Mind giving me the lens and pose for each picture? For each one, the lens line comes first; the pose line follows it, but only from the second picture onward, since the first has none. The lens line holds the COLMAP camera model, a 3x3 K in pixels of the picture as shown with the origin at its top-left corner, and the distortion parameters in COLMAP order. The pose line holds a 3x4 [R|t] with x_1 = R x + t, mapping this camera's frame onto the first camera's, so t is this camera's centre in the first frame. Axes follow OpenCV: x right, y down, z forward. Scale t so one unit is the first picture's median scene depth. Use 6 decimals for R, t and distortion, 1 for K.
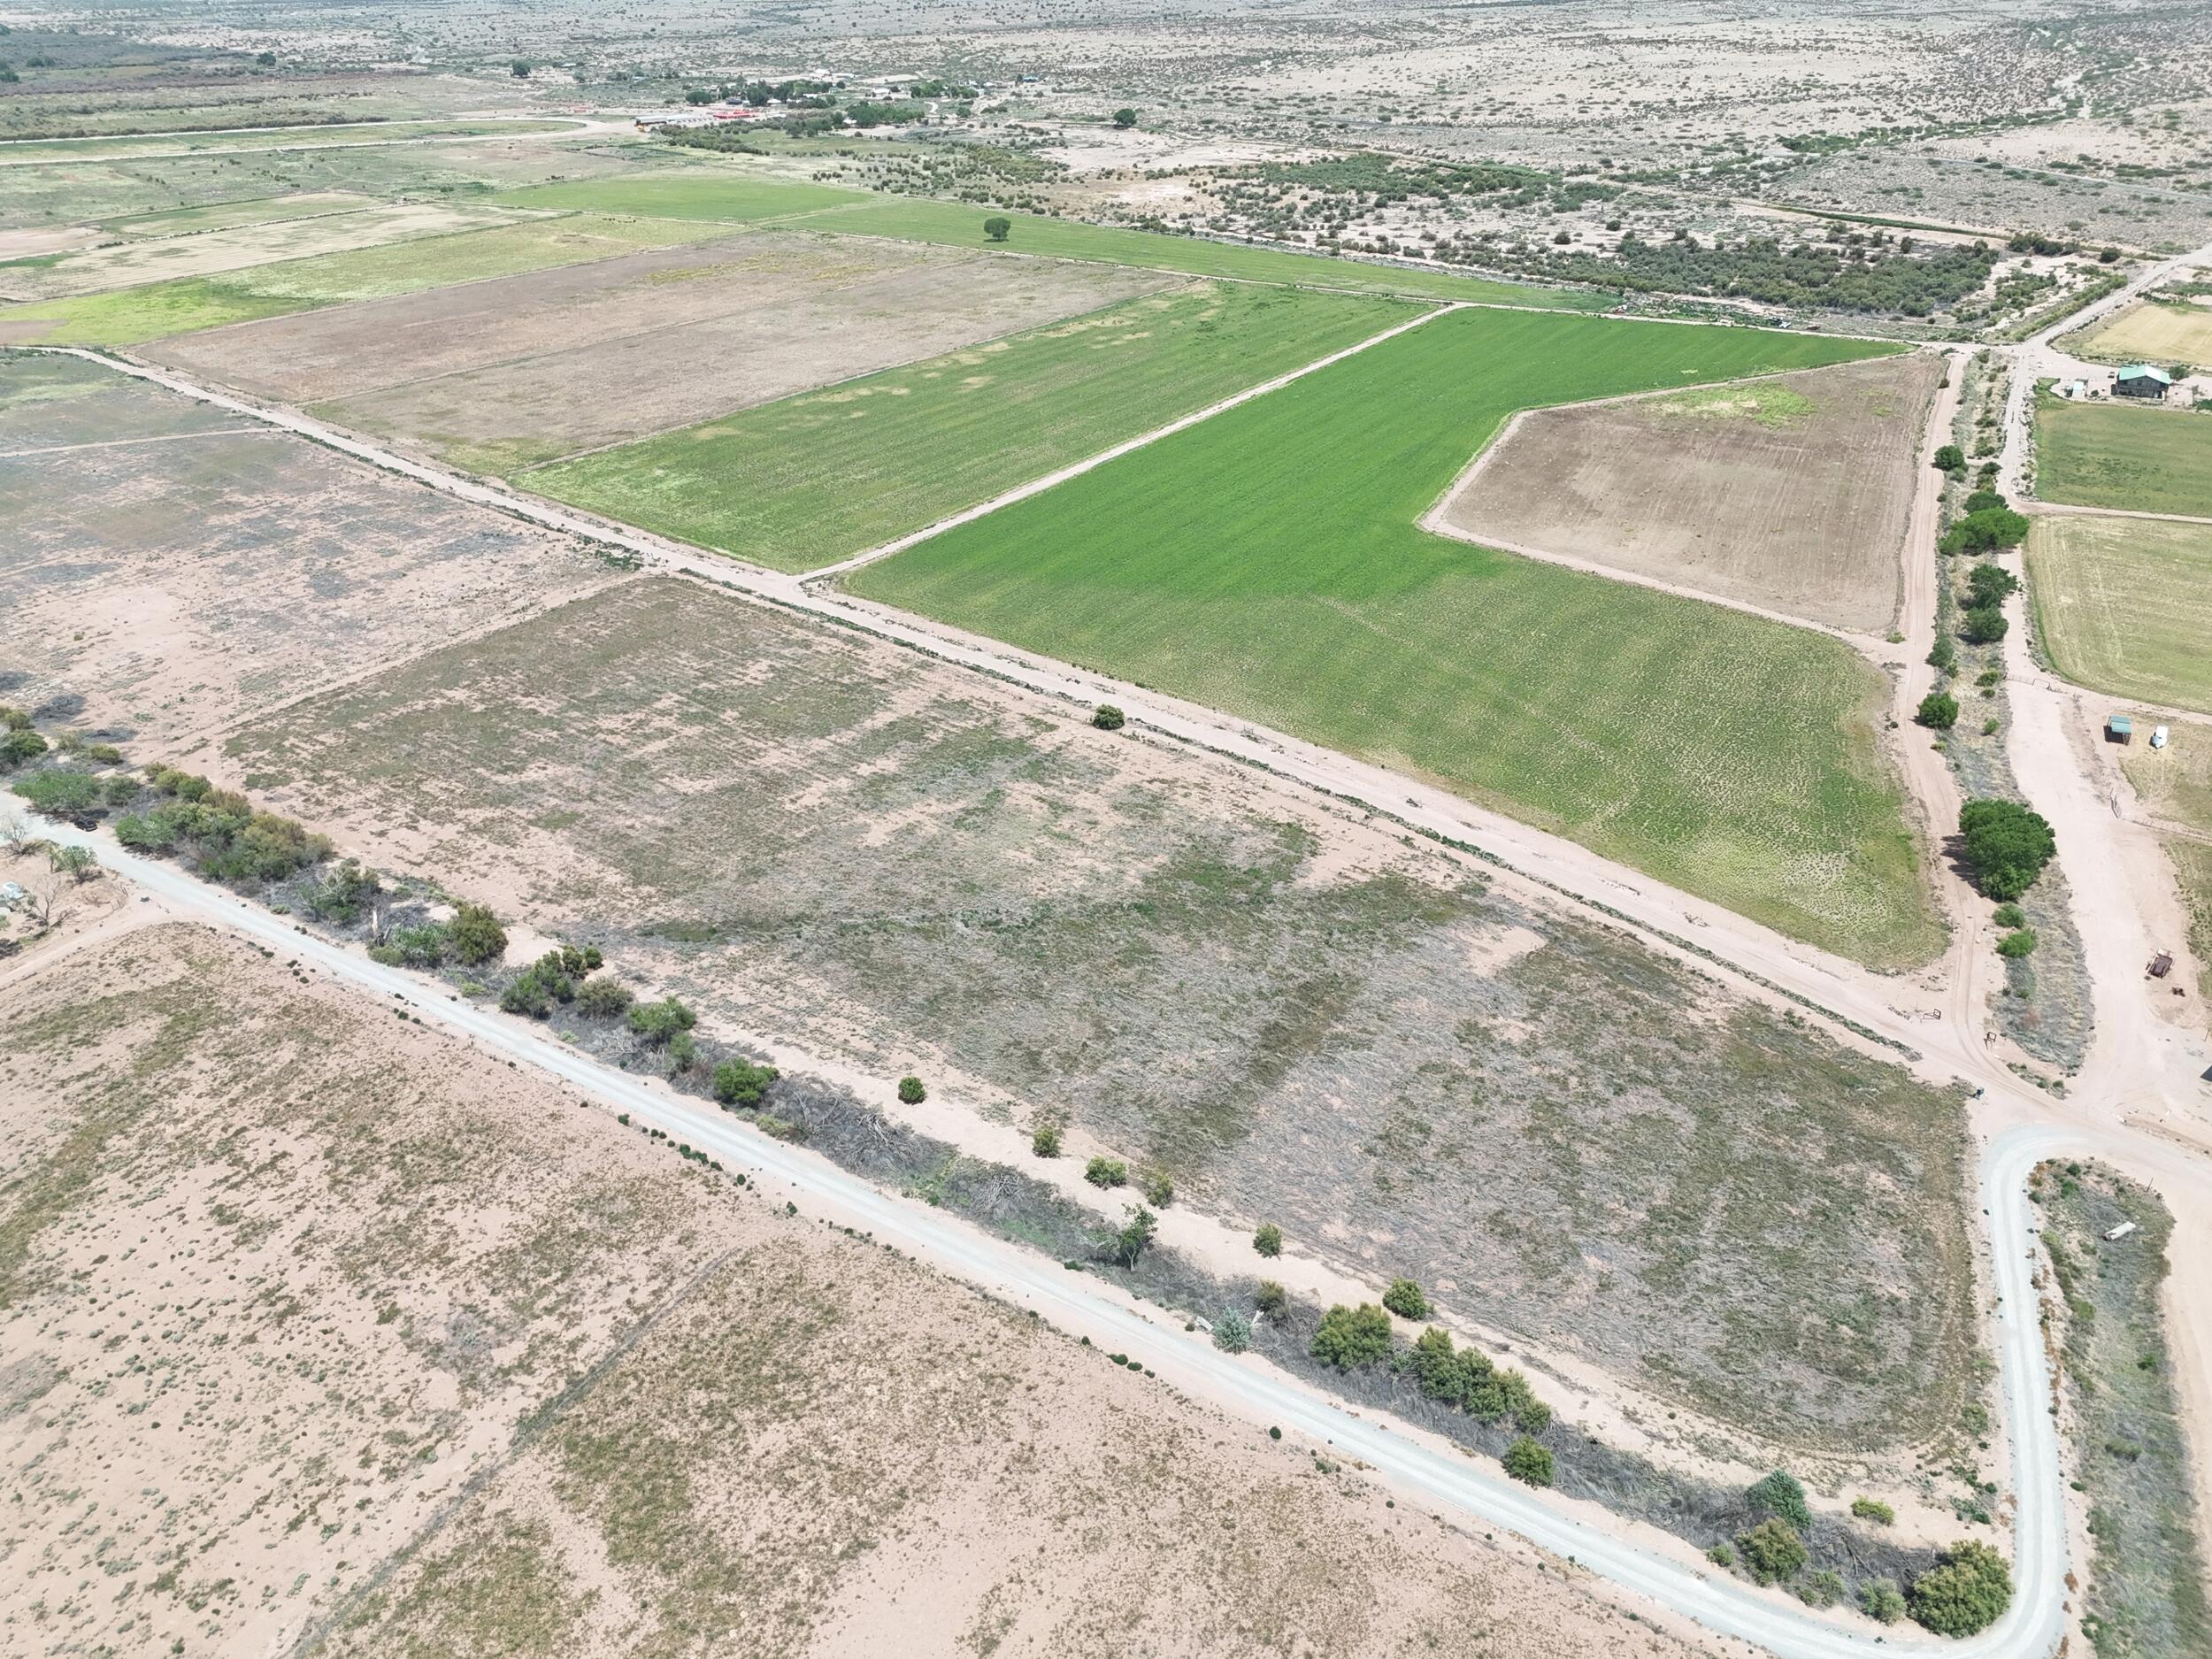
lens RADIAL K [[1628.7, 0, 1106.0], [0, 1628.7, 829.5], [0, 0, 1]] dist [0.075574, -0.072892]
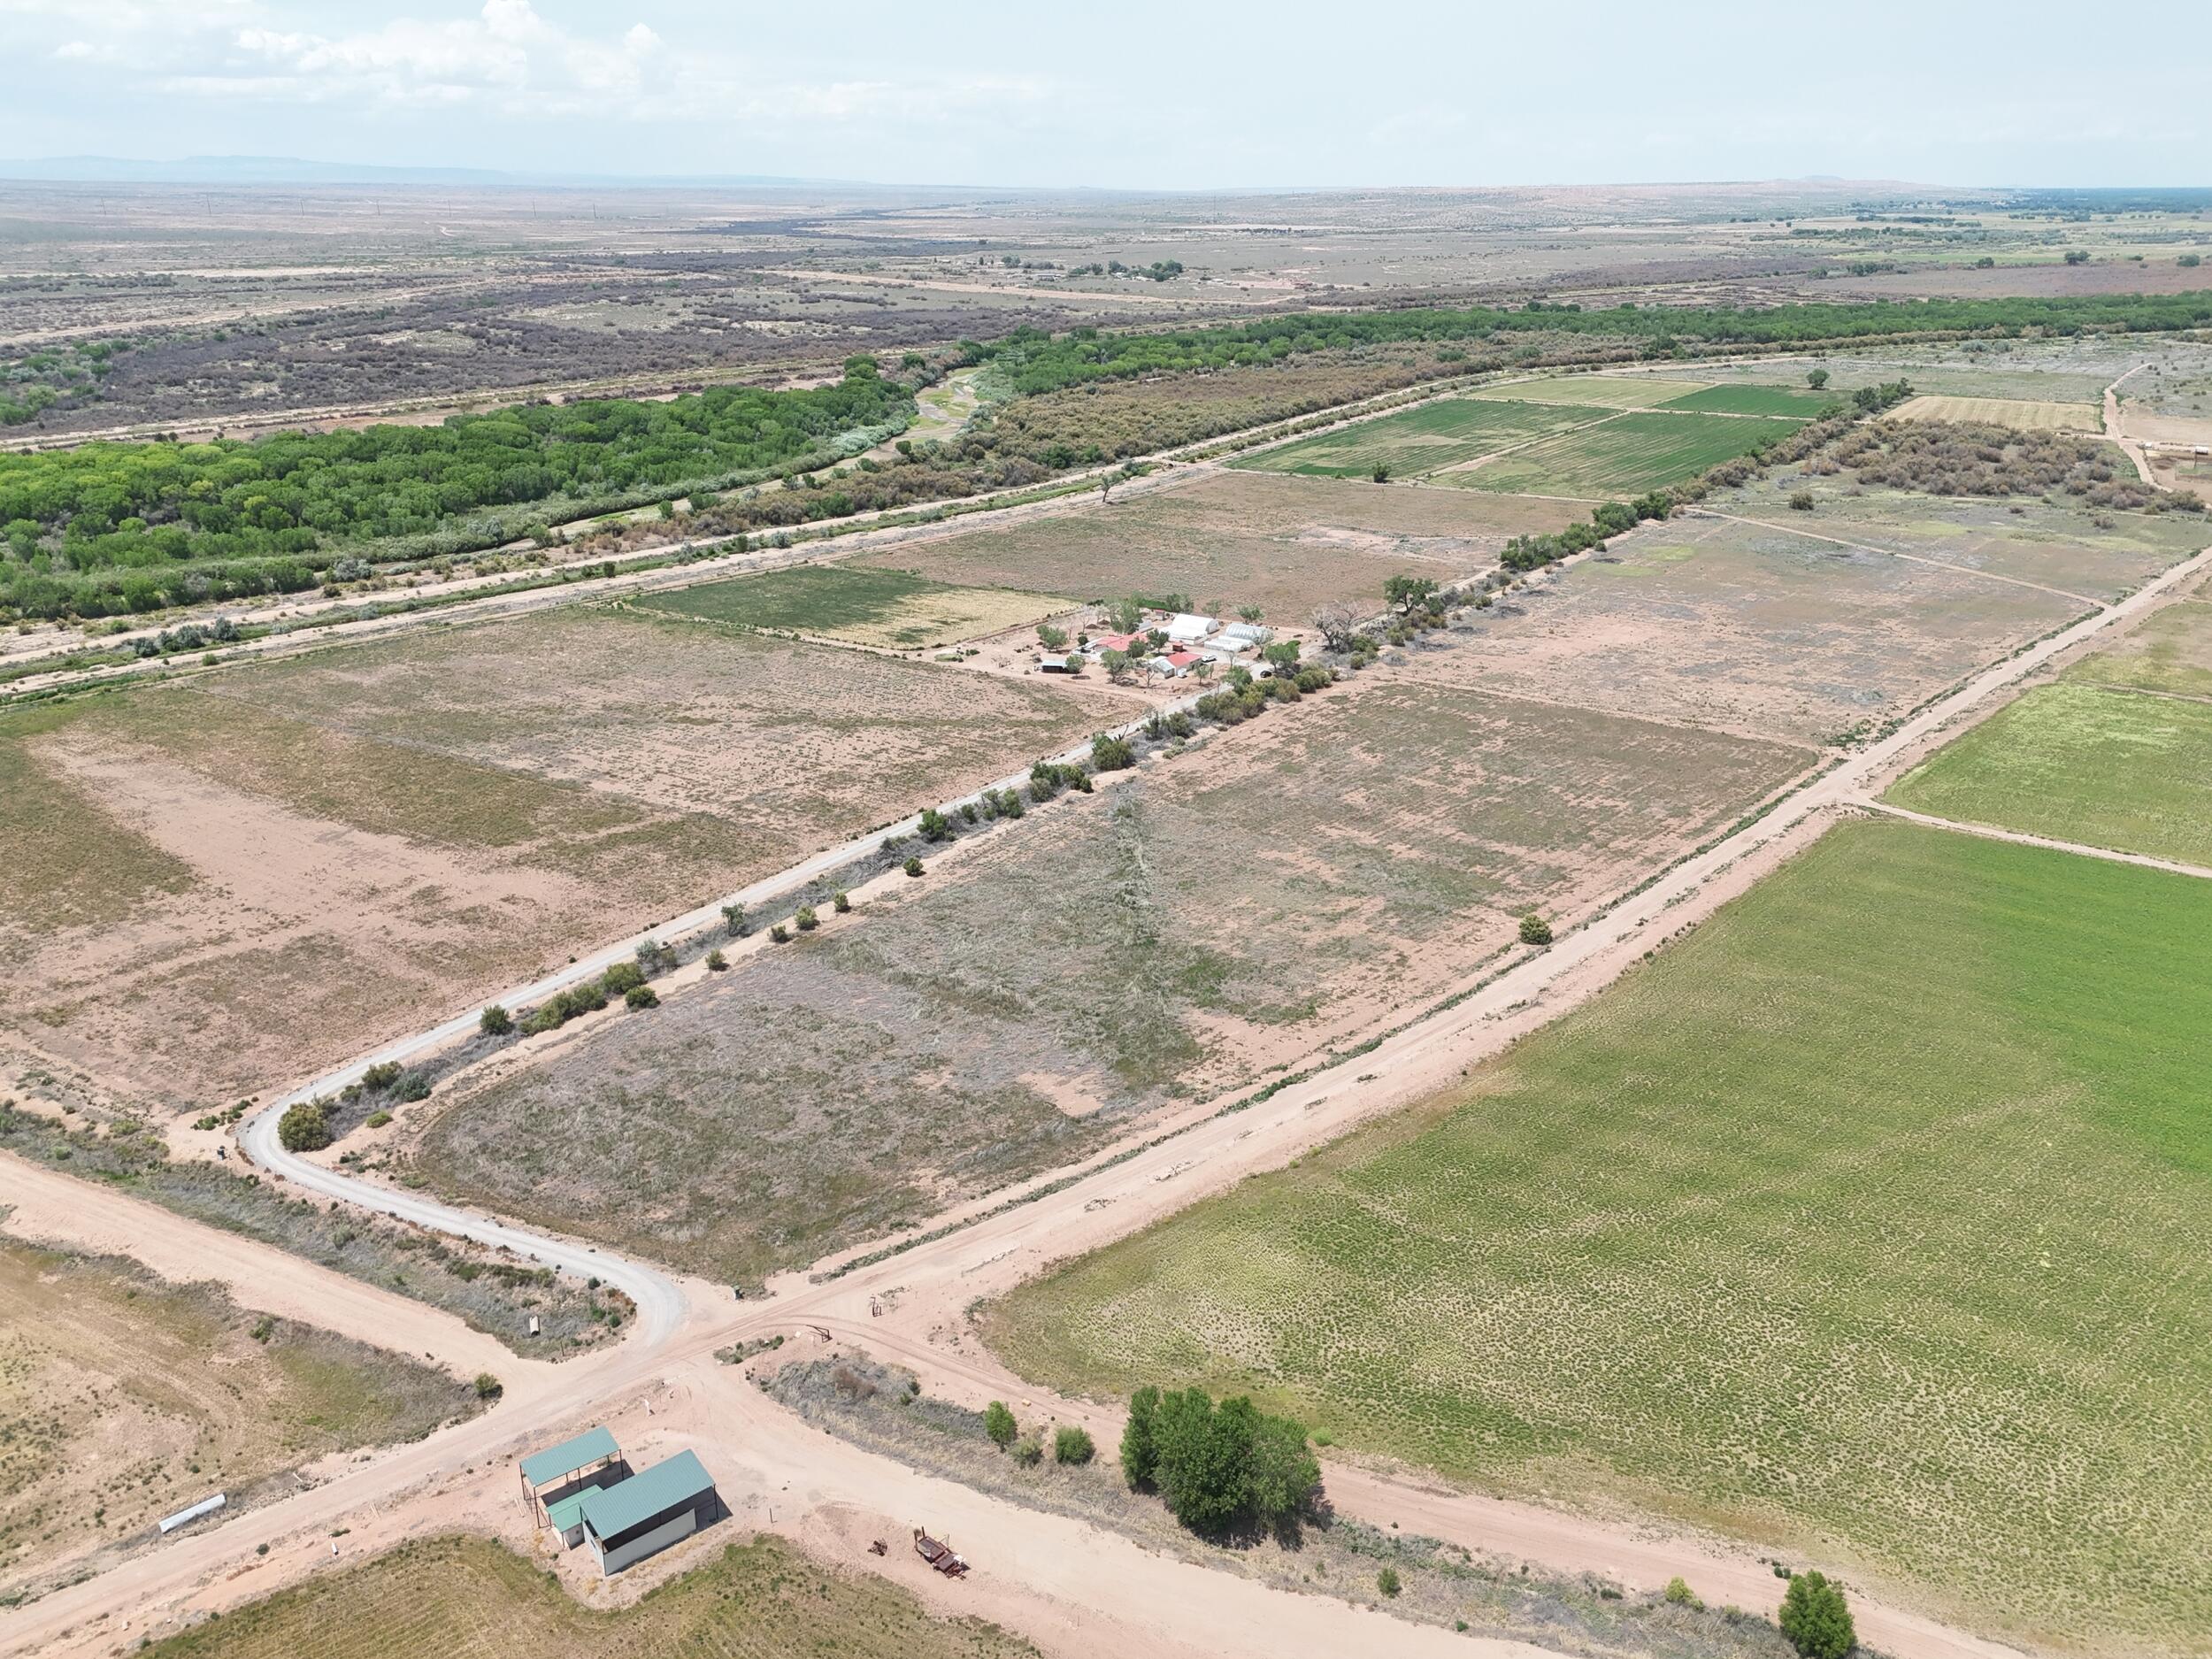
lens RADIAL K [[1628.7, 0, 1106.0], [0, 1628.7, 829.5], [0, 0, 1]] dist [0.075574, -0.072892]
pose [[-0.039911, 0.375256, -0.926061, 1.022396], [-0.463350, 0.814178, 0.349888, -0.393370], [0.885276, 0.443055, 0.141381, 0.723578]]
